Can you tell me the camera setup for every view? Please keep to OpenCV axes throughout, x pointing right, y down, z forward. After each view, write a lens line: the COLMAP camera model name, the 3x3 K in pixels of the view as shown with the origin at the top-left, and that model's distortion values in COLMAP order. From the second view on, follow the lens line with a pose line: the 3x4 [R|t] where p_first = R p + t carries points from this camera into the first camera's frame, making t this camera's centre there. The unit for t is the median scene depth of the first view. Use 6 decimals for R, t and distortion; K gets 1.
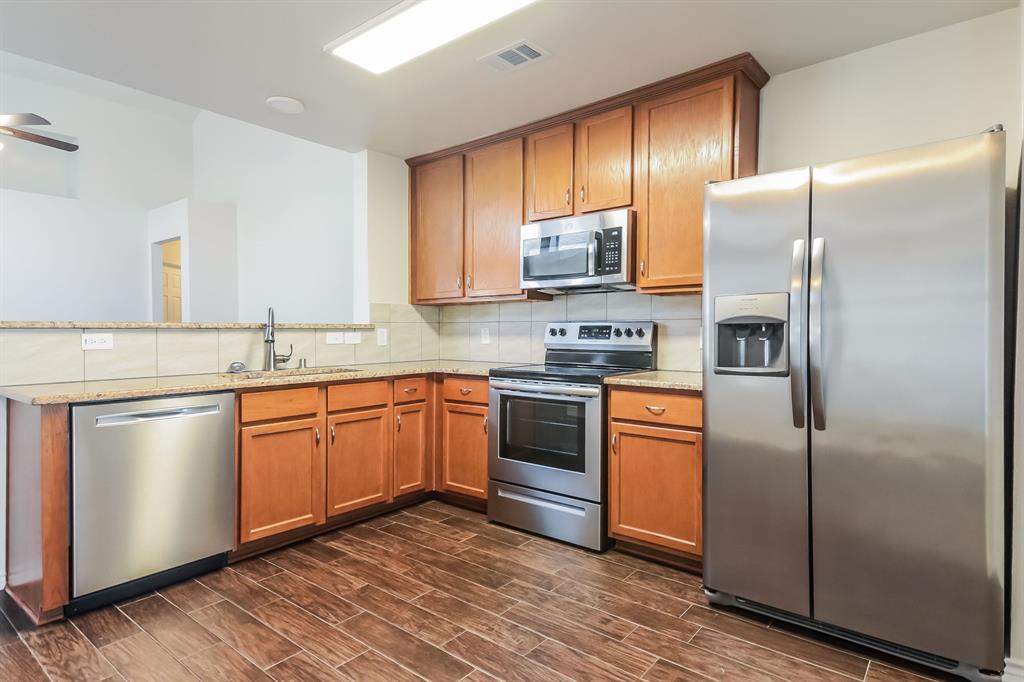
lens RADIAL K [[509.3, 0, 512.0], [0, 509.3, 341.0], [0, 0, 1]] dist [0.002178, 0.000166]
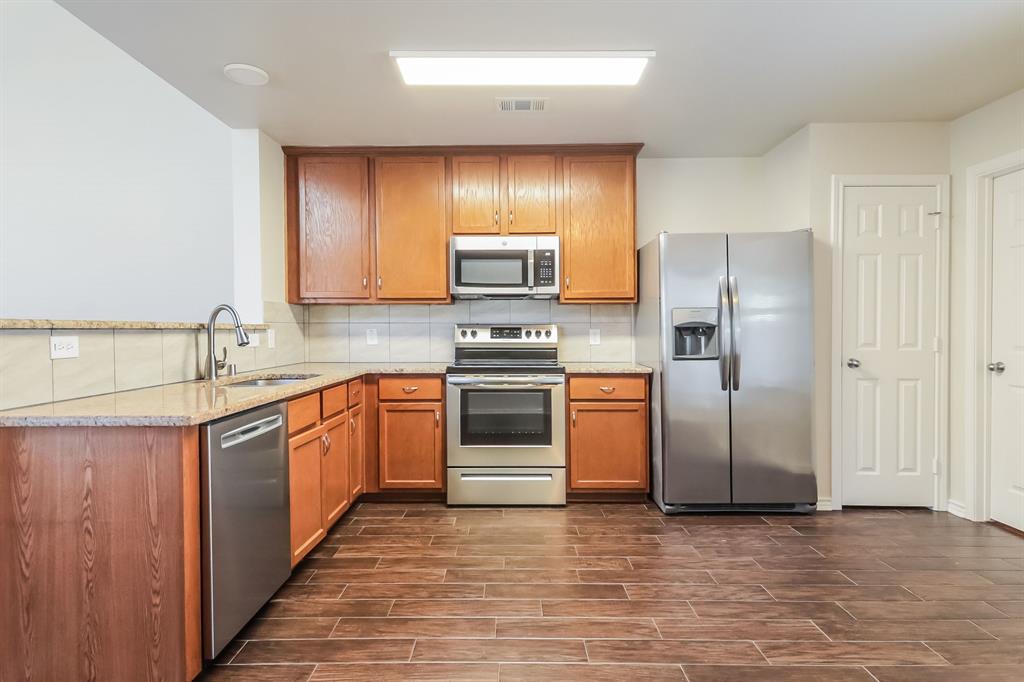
lens RADIAL K [[498.1, 0, 509.1], [0, 498.1, 335.8], [0, 0, 1]] dist [-0.015515, -0.000088]
pose [[0.817993, -0.005995, 0.575197, -0.581530], [0.012502, 0.999895, -0.007358, -0.001911], [-0.575092, 0.013210, 0.817982, 0.052778]]
